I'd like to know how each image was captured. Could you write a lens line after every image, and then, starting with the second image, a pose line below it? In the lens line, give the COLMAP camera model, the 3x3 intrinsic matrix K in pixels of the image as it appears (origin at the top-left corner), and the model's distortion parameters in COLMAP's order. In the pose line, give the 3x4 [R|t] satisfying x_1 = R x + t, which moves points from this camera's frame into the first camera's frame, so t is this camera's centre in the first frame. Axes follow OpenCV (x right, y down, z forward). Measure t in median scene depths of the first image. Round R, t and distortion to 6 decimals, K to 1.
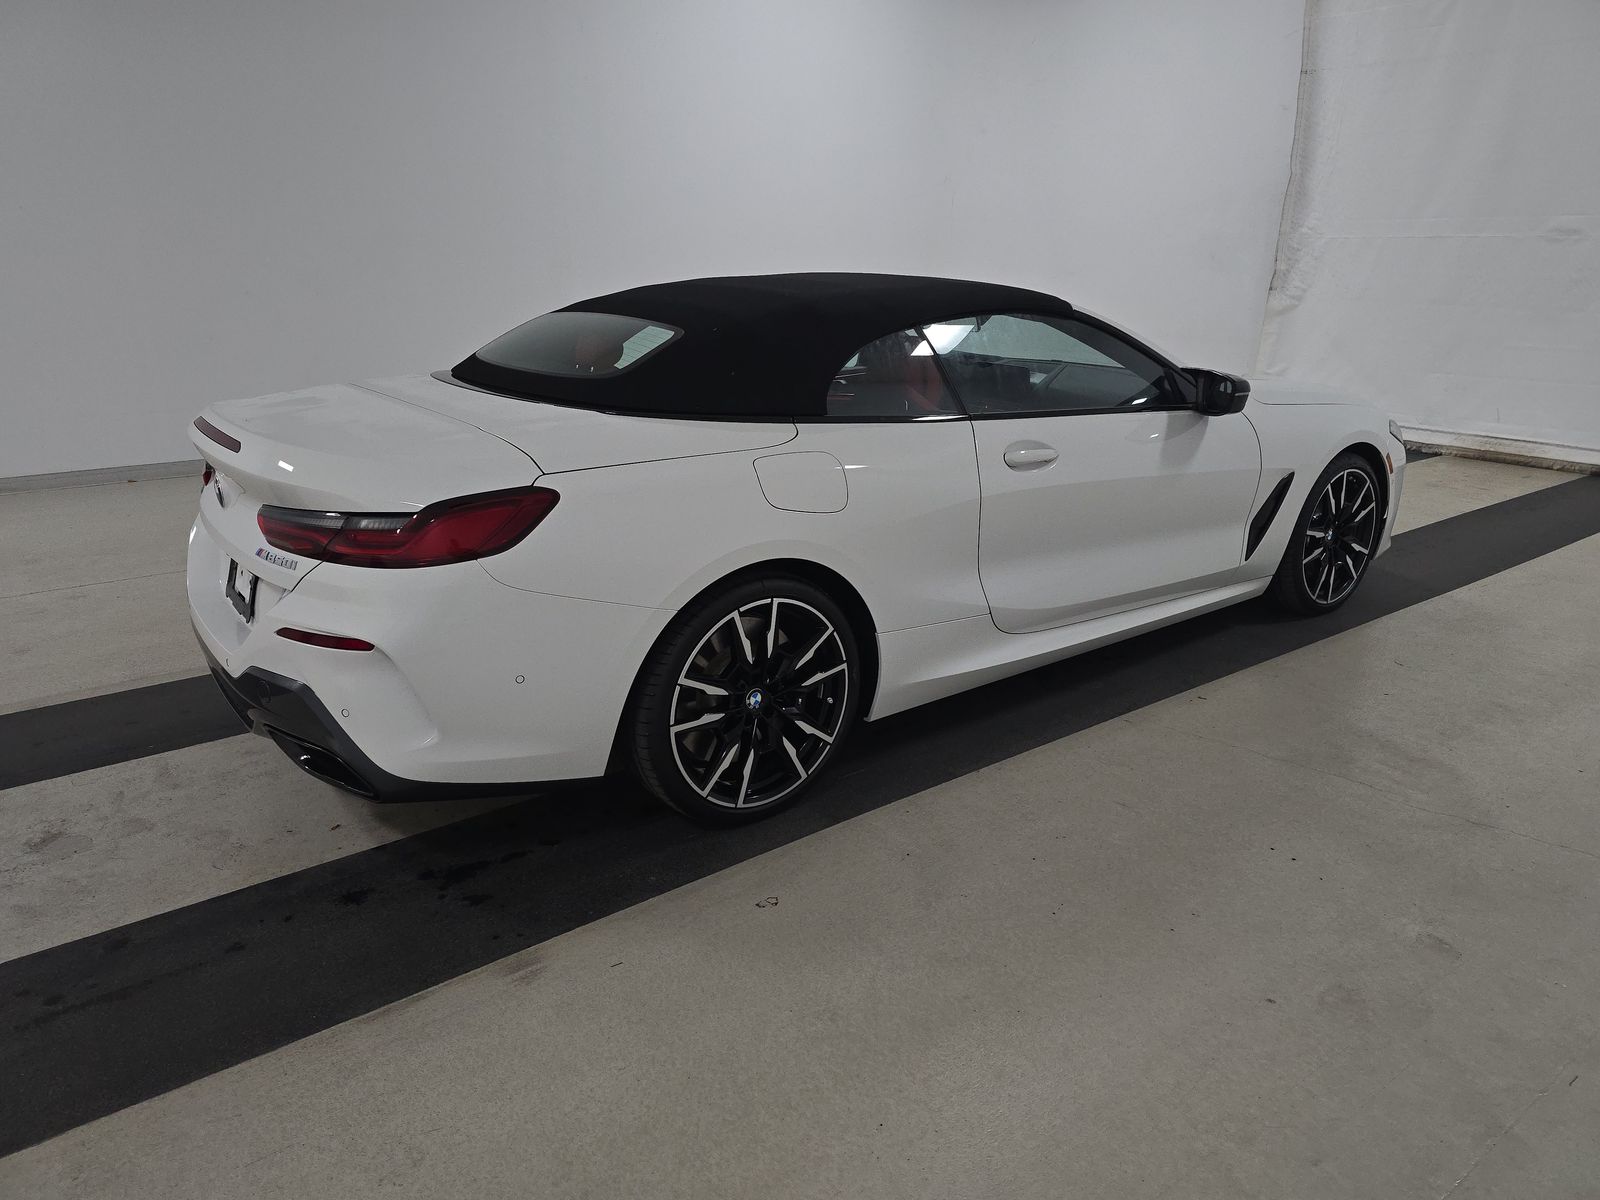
lens RADIAL K [[1068.4, 0, 792.5], [0, 1068.4, 606.2], [0, 0, 1]] dist [0.024711, -0.013994]
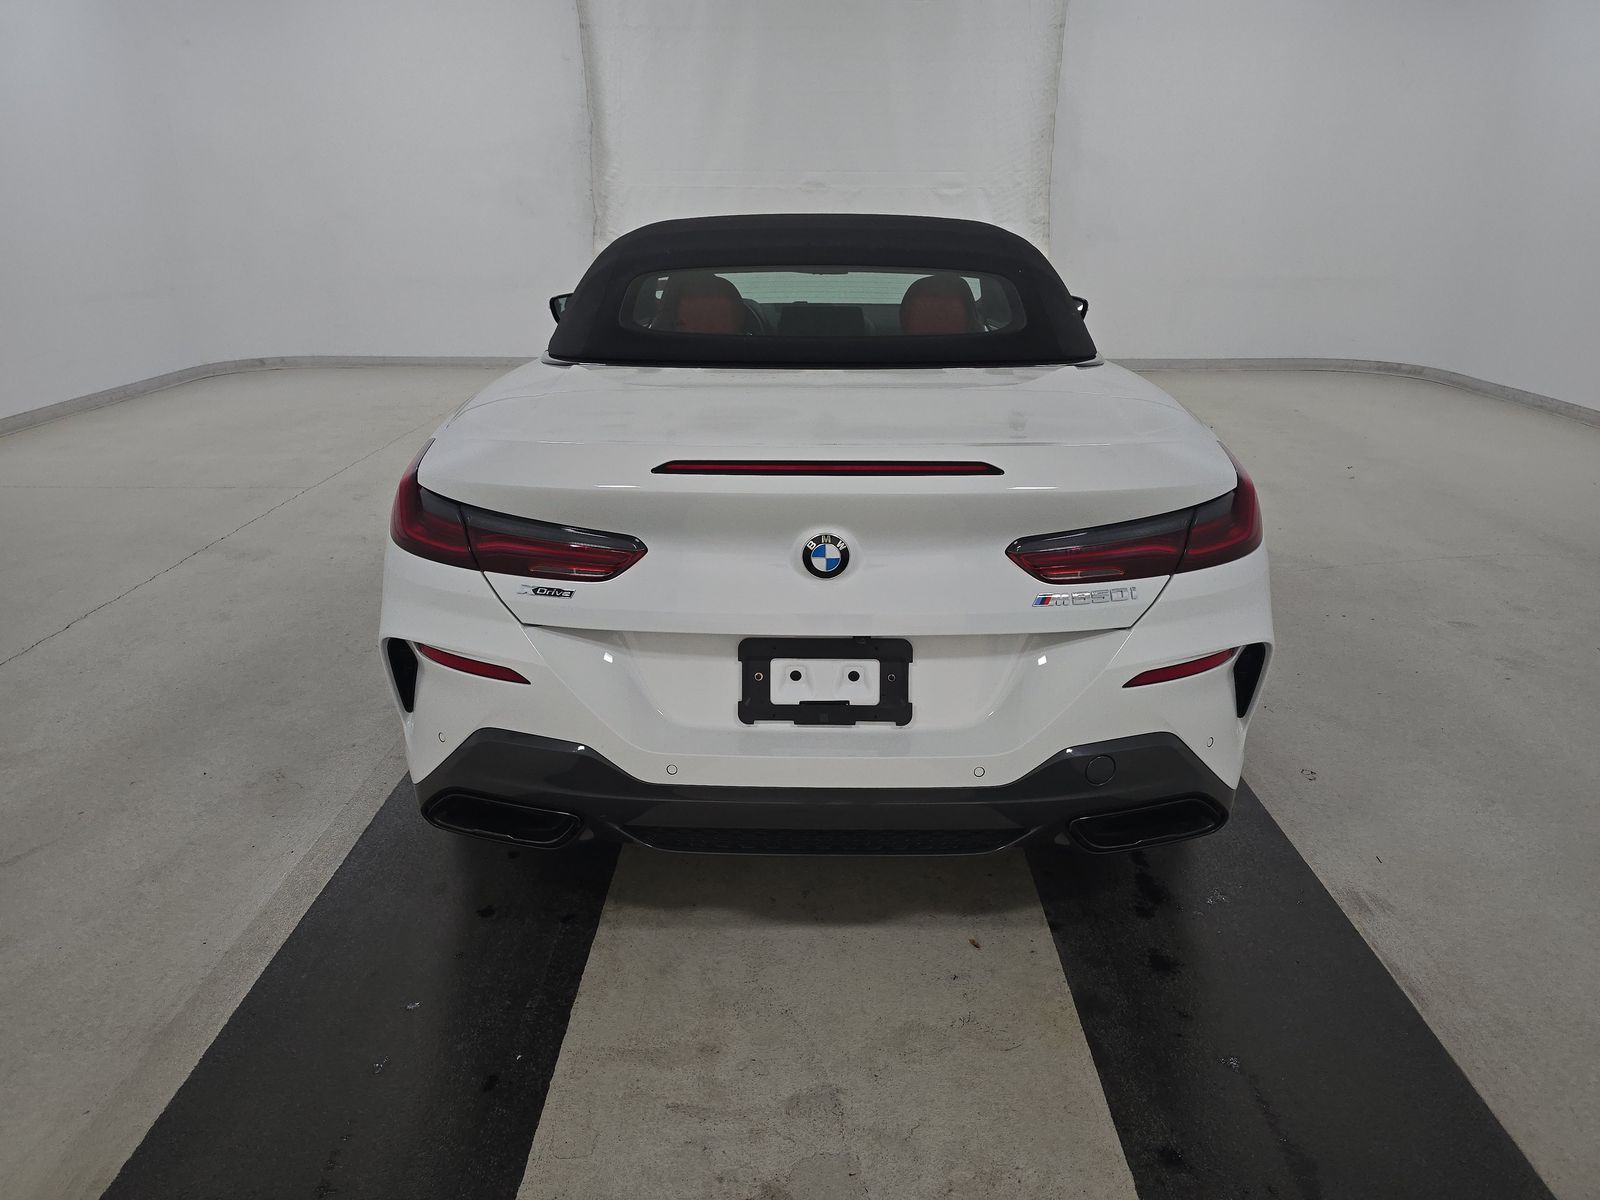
lens RADIAL K [[1068.4, 0, 810.7], [0, 1068.4, 605.4], [0, 0, 1]] dist [0.024711, -0.013994]
pose [[0.607356, -0.277511, 0.744383, -0.950343], [0.245717, 0.956679, 0.156171, -0.167367], [-0.755474, 0.088056, 0.649234, 0.537587]]
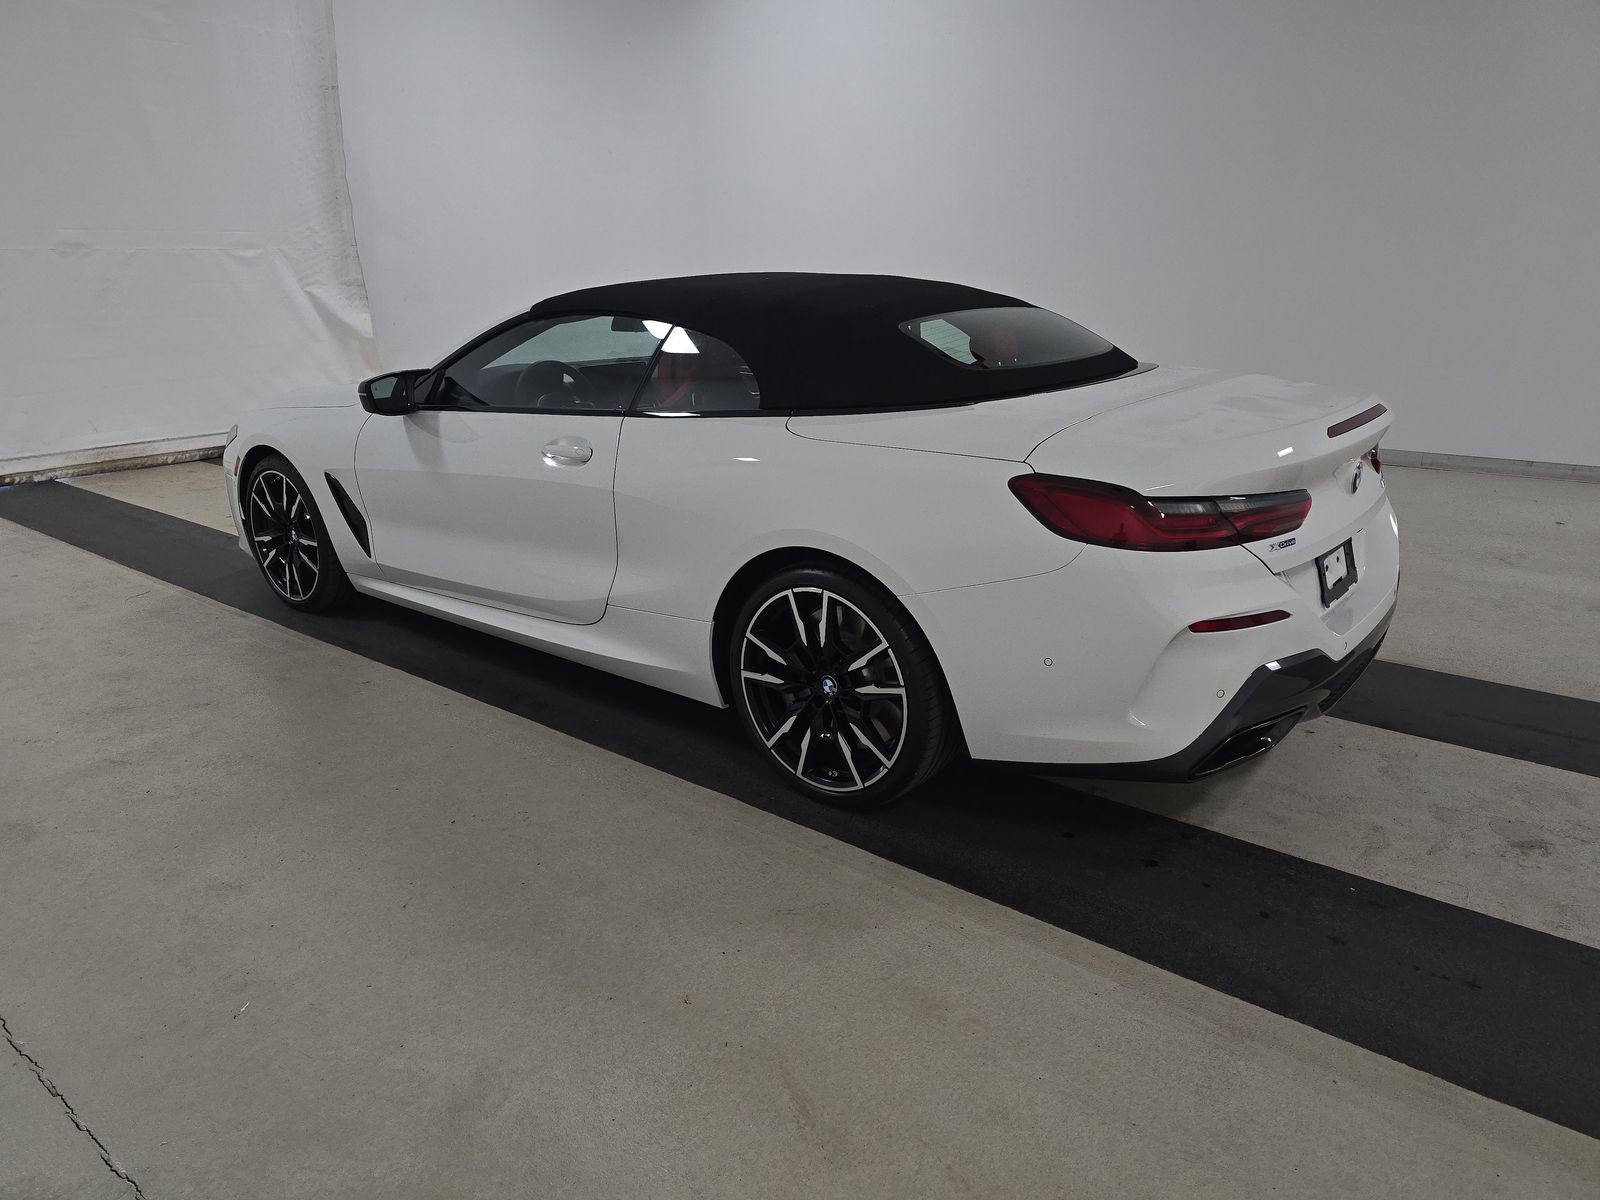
lens RADIAL K [[1068.4, 0, 798.8], [0, 1068.4, 595.8], [0, 0, 1]] dist [0.024711, -0.013994]
pose [[-0.244131, -0.287209, 0.926235, -1.264332], [0.314046, 0.880248, 0.355723, -0.492339], [-0.917483, 0.377723, -0.124699, 1.517636]]
